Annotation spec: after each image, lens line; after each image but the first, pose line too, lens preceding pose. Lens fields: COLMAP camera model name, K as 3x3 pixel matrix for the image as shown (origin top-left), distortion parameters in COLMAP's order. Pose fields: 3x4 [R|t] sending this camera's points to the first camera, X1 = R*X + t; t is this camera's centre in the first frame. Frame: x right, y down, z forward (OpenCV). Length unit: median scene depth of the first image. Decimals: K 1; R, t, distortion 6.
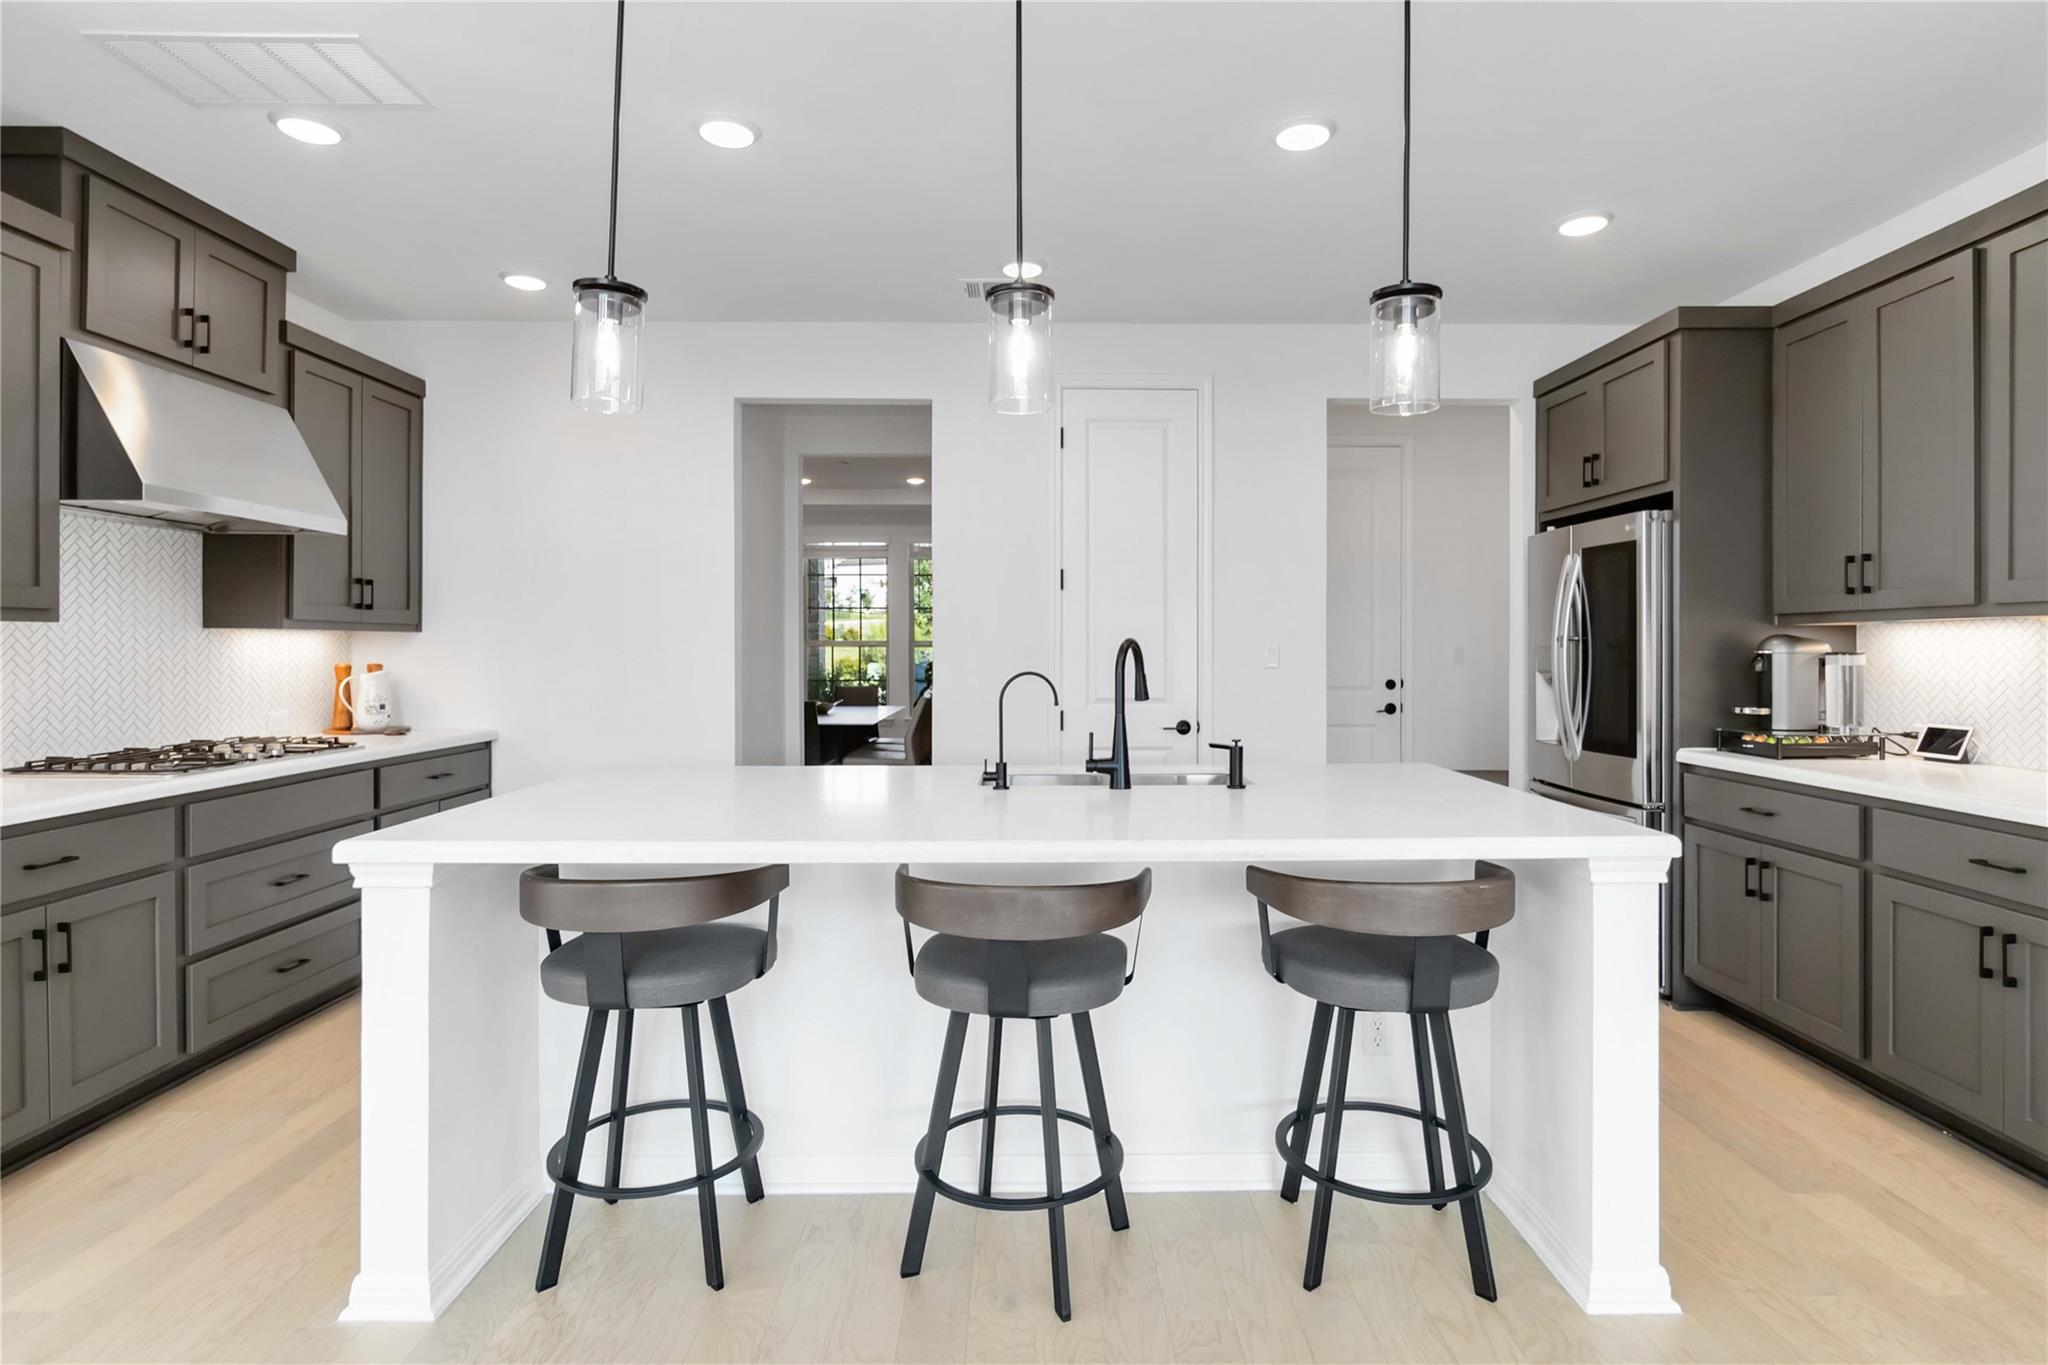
lens RADIAL K [[1100.9, 0, 1044.9], [0, 1100.9, 646.0], [0, 0, 1]] dist [-0.003121, 0.000043]
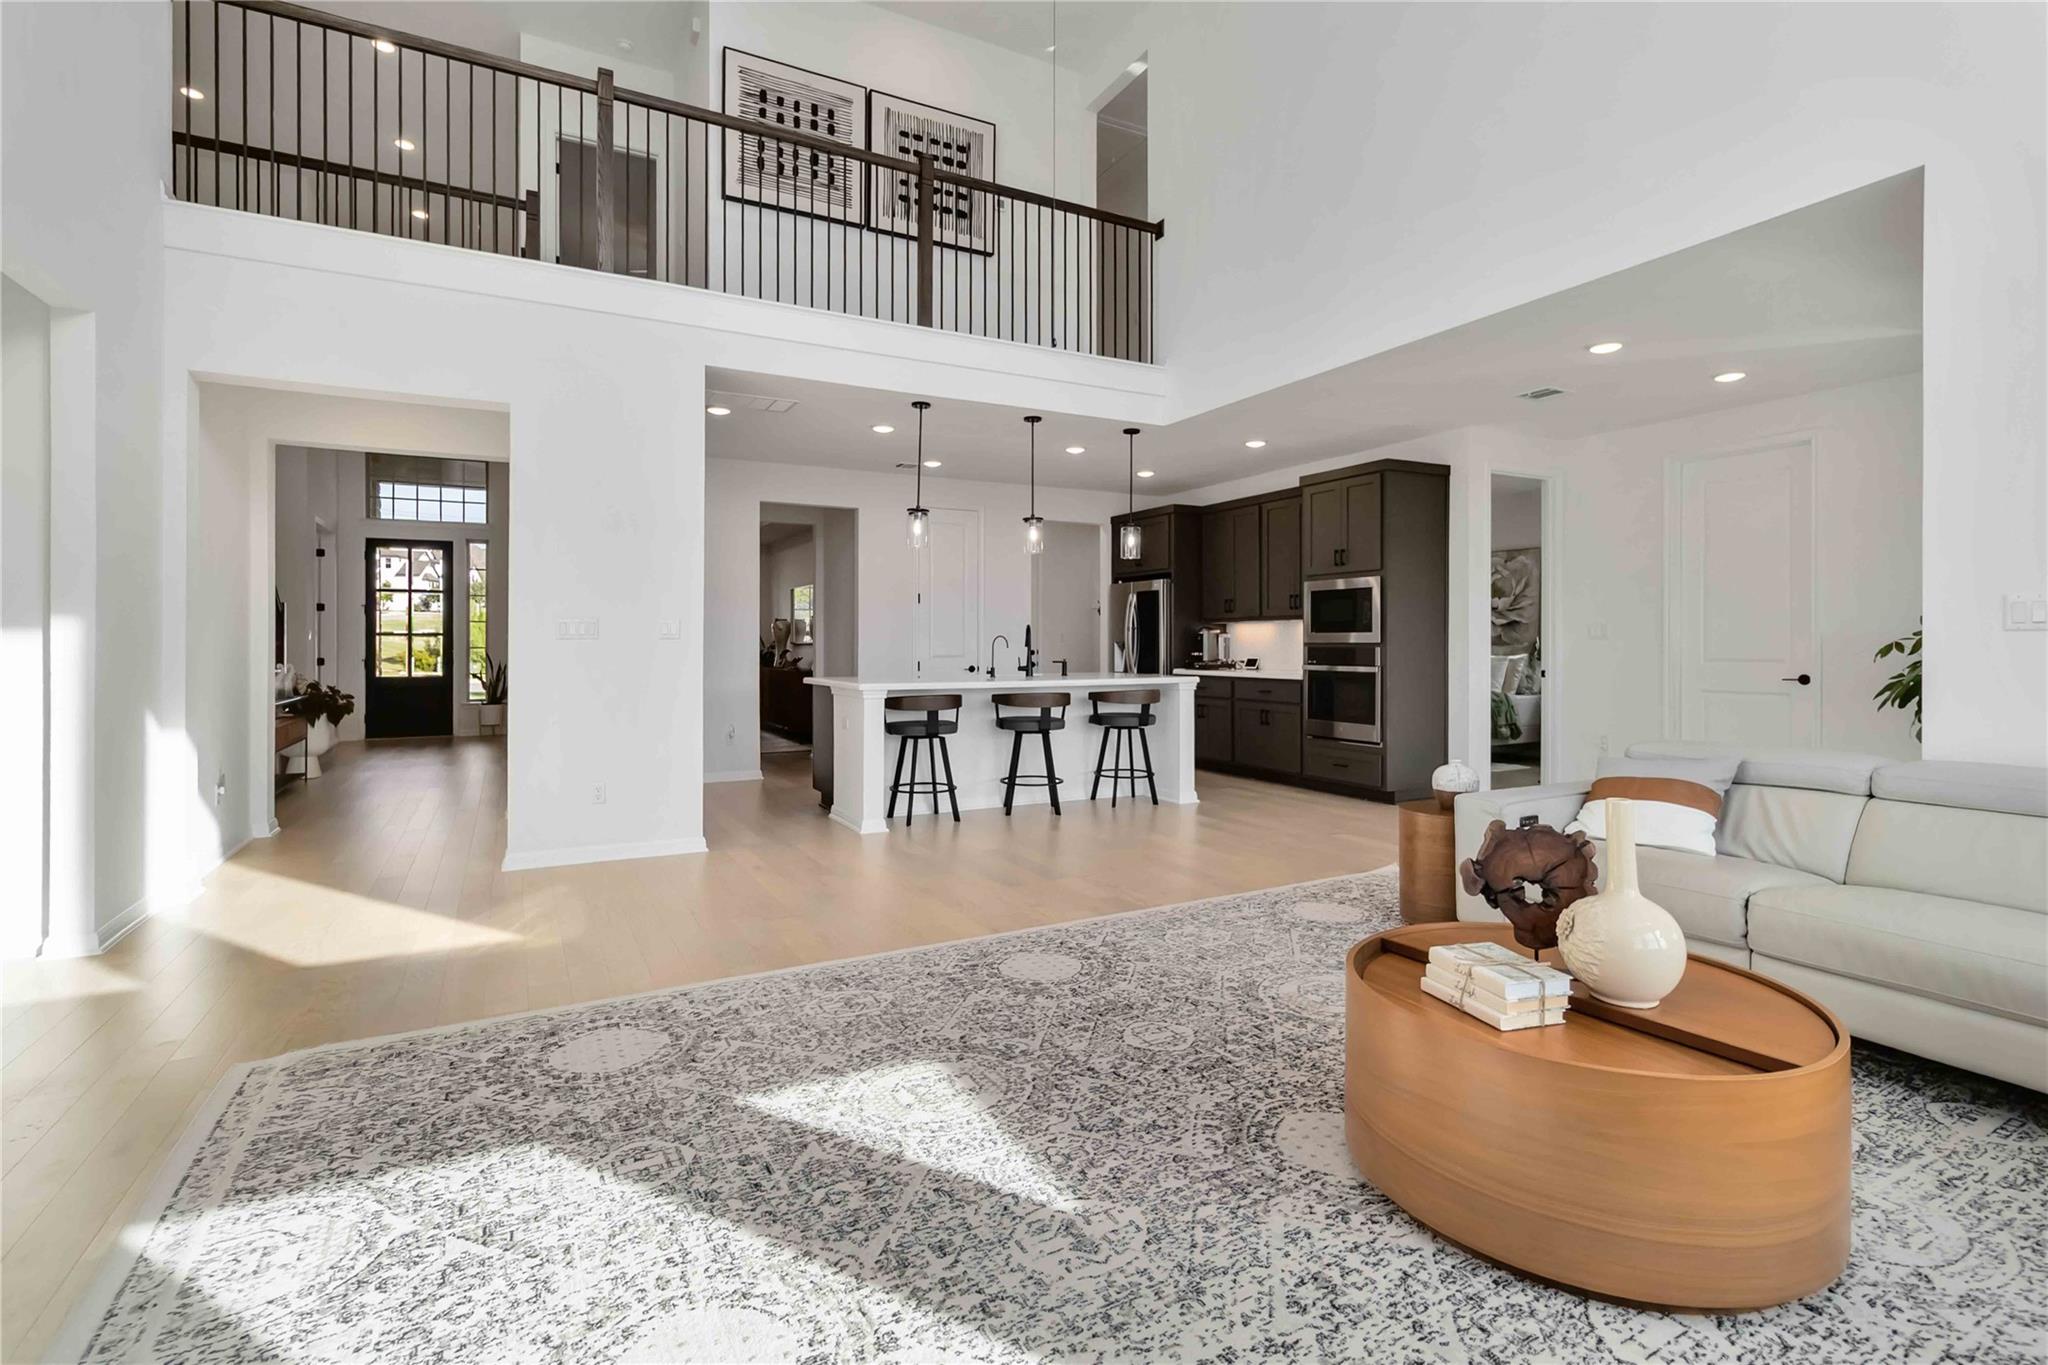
lens RADIAL K [[965.7, 0, 1034.4], [0, 965.7, 640.9], [0, 0, 1]] dist [0.003573, 0.000941]
pose [[0.889268, 0.005312, 0.457355, -0.863488], [-0.003473, 0.999982, -0.004861, 0.040527], [-0.457373, 0.002734, 0.889271, -1.011955]]
